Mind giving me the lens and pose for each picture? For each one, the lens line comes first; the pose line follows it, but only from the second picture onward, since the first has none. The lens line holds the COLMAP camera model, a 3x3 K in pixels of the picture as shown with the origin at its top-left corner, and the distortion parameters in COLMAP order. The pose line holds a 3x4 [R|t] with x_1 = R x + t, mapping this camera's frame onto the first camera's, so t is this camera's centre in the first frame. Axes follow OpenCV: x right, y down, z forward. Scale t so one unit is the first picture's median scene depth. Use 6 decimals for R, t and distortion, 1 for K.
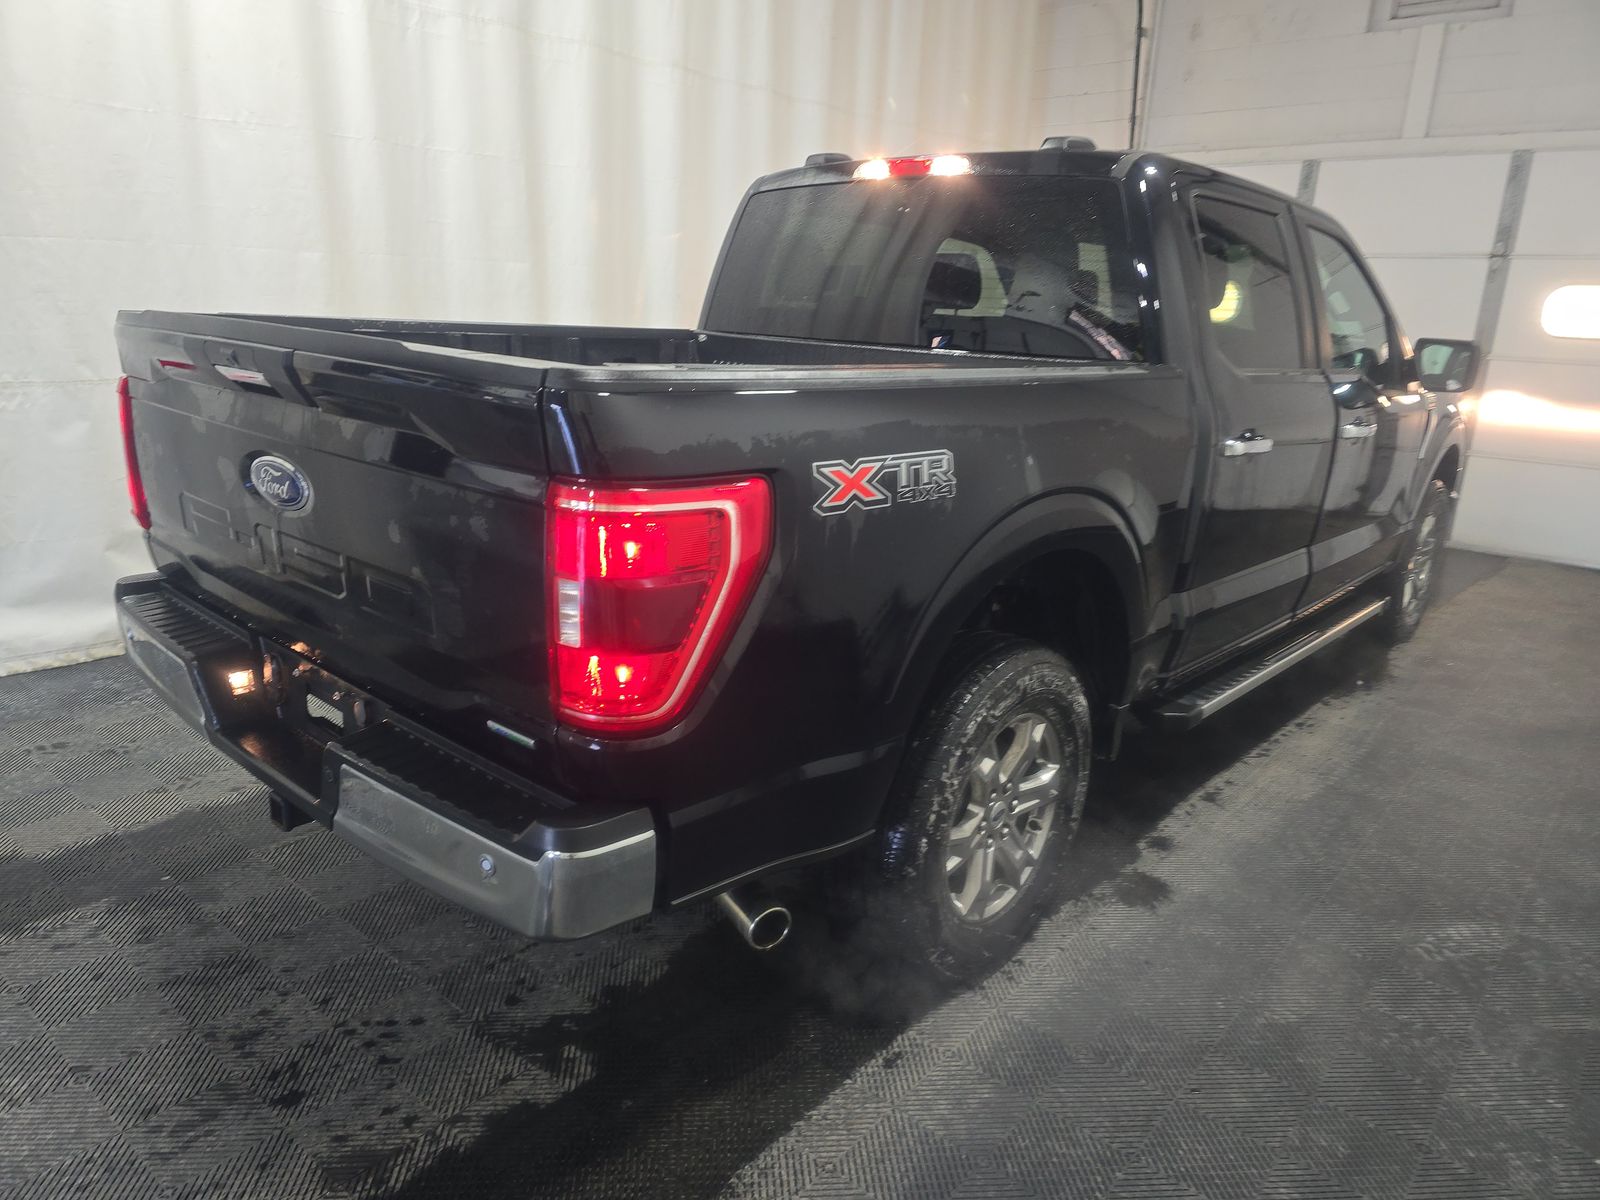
lens RADIAL K [[1092.2, 0, 800.0], [0, 1092.2, 600.0], [0, 0, 1]] dist [0.045403, -0.036323]
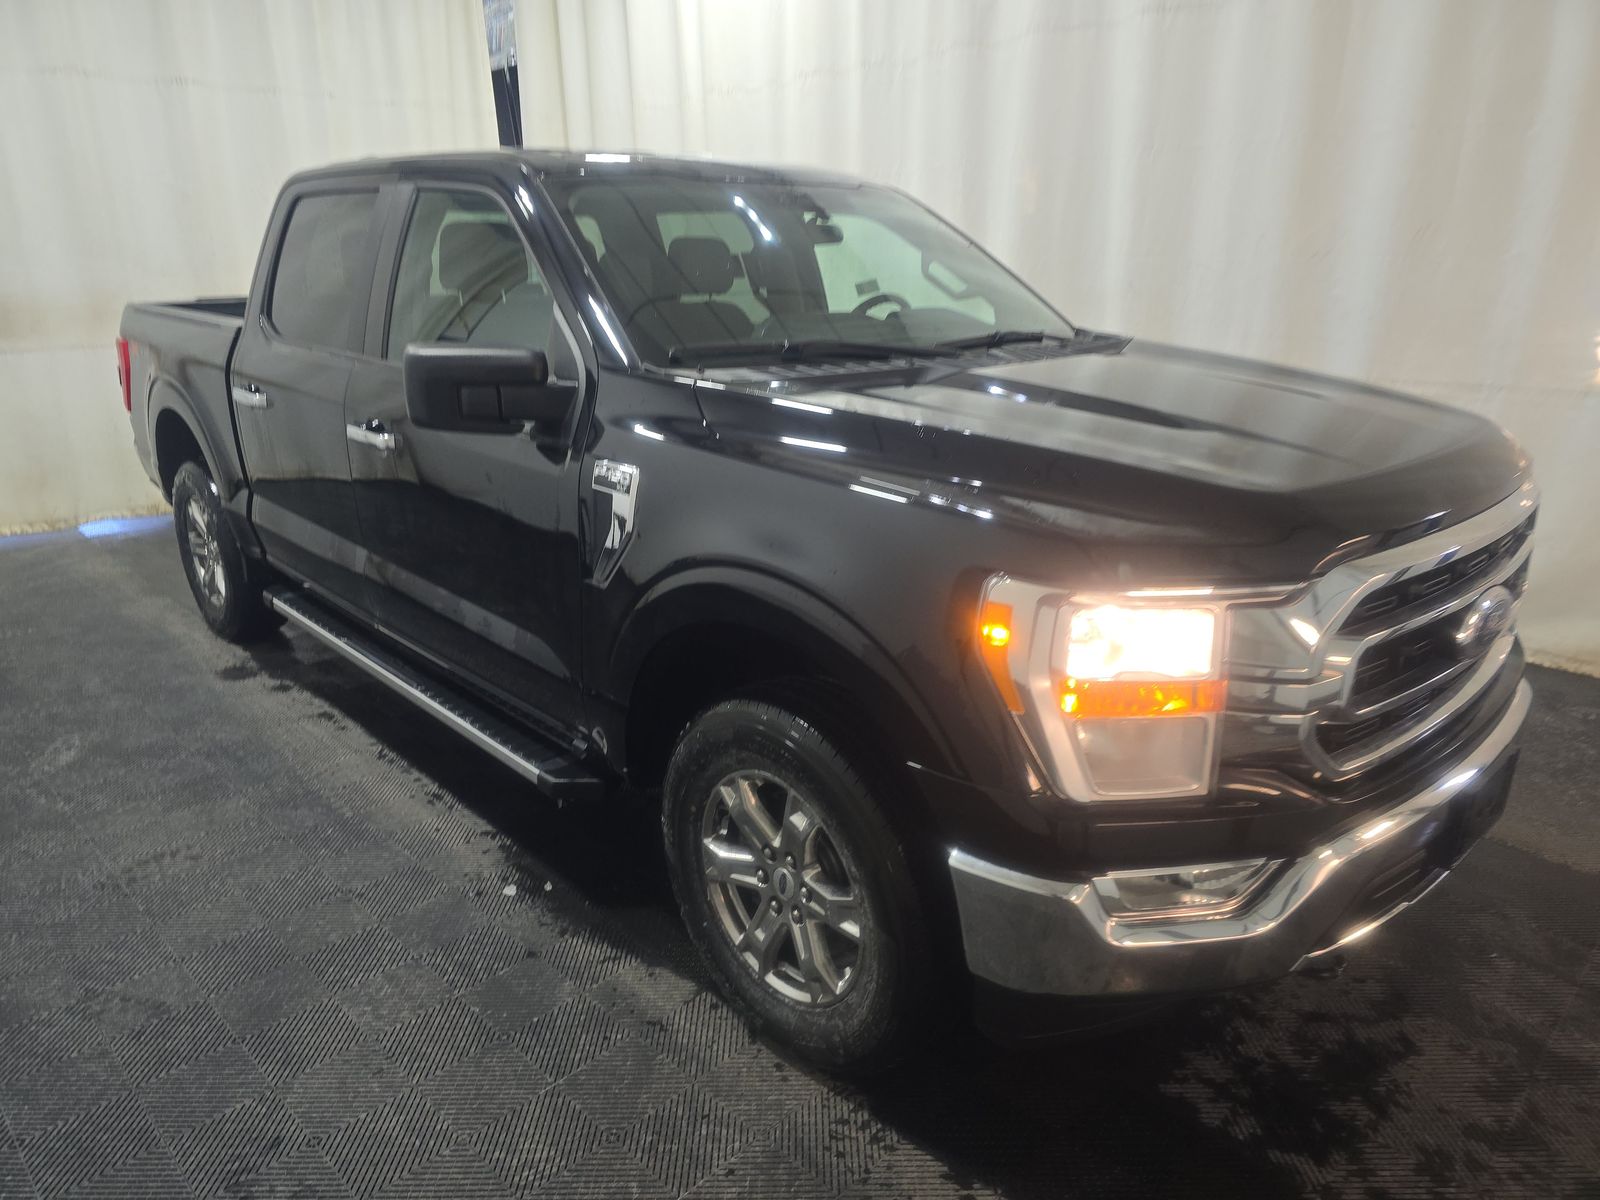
lens RADIAL K [[1092.2, 0, 800.0], [0, 1092.2, 600.0], [0, 0, 1]] dist [0.045403, -0.036323]
pose [[-0.111961, 0.247059, -0.962511, 1.338943], [-0.257101, 0.928418, 0.268215, -0.353639], [0.959877, 0.277492, -0.040427, 1.429102]]
